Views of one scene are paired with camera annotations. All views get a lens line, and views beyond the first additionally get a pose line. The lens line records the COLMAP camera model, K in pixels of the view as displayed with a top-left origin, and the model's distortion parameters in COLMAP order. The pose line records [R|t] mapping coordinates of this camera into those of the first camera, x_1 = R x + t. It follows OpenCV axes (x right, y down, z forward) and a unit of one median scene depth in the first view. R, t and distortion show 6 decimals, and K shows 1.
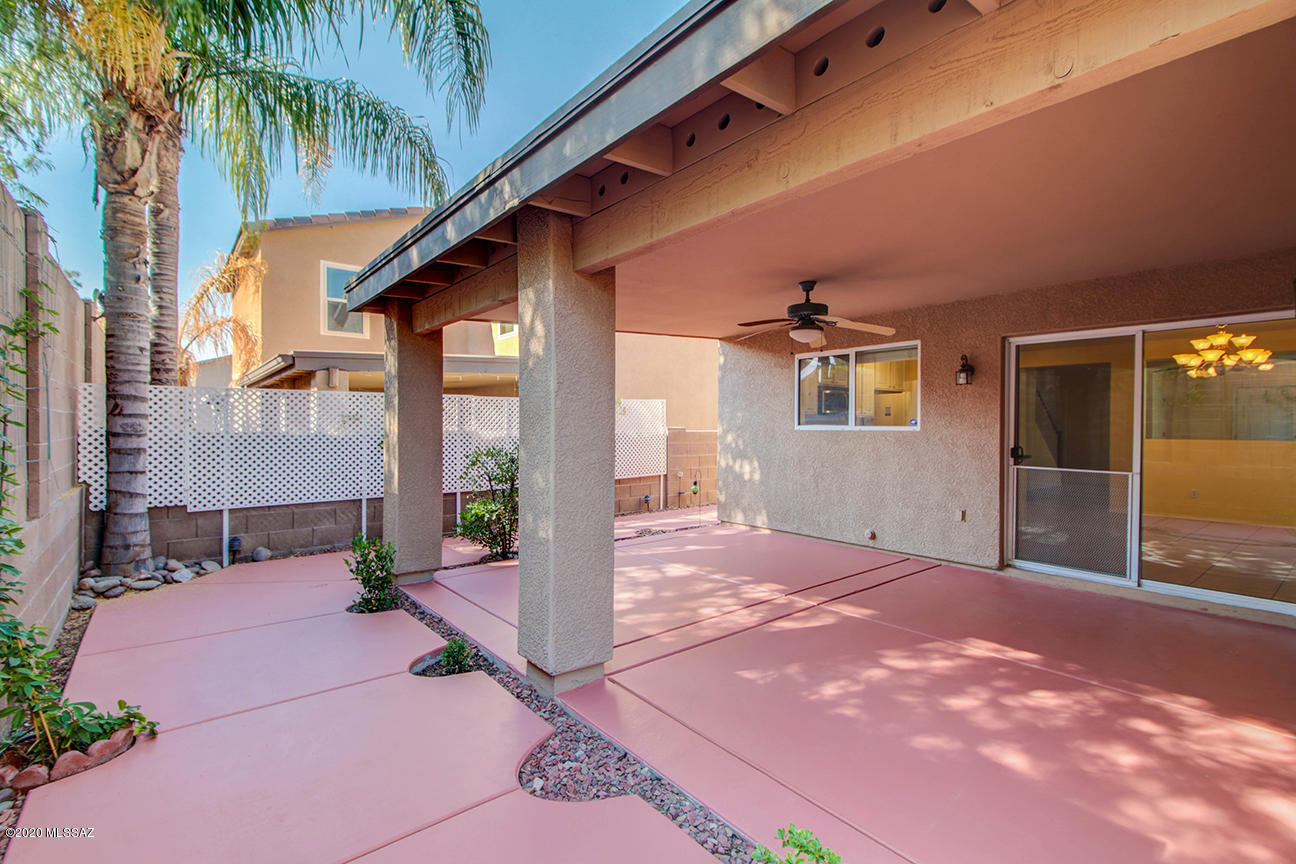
lens RADIAL K [[581.9, 0, 625.3], [0, 581.9, 432.4], [0, 0, 1]] dist [-0.038920, 0.000065]
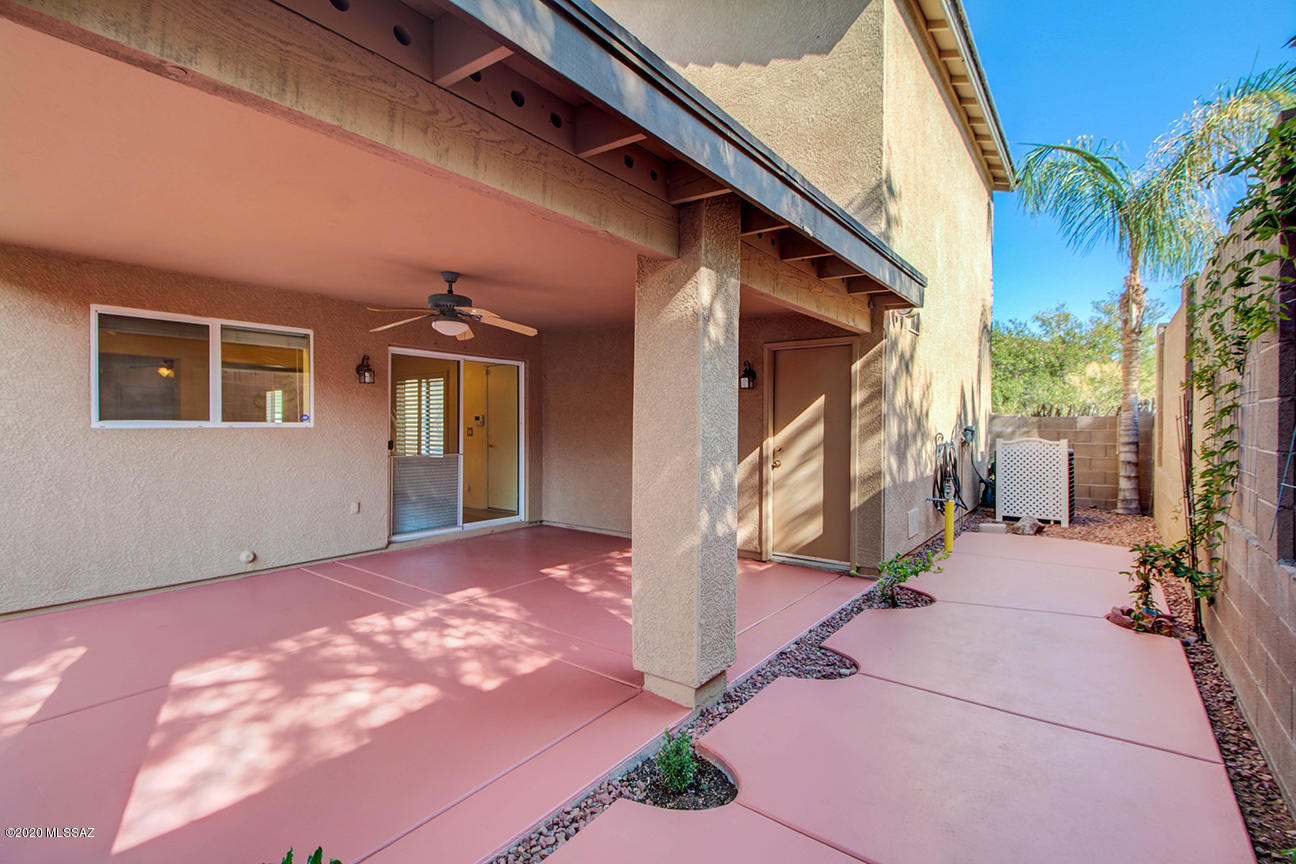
lens RADIAL K [[597.6, 0, 648.0], [0, 597.6, 432.0], [0, 0, 1]] dist [-0.000329, 0.000036]
pose [[-0.253258, -0.010698, 0.967340, -0.660810], [0.016106, 0.999754, 0.015273, -0.000948], [-0.967265, 0.019448, -0.253024, 0.841142]]
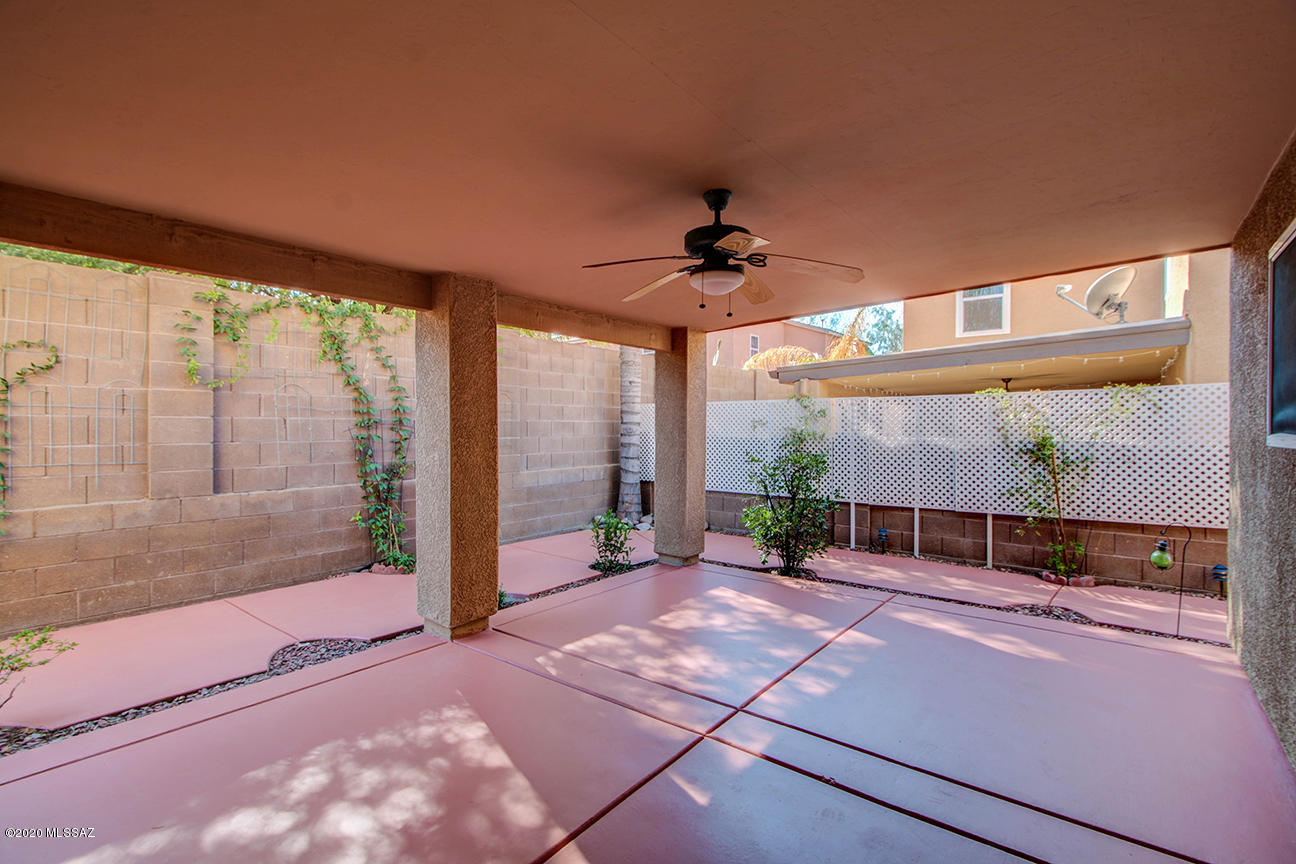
lens RADIAL K [[581.9, 0, 625.3], [0, 581.9, 432.4], [0, 0, 1]] dist [-0.038920, 0.000065]
pose [[0.174236, 0.005317, -0.984689, 0.784817], [-0.018270, 0.999831, 0.002166, -0.005848], [0.984534, 0.017613, 0.174304, 0.695877]]
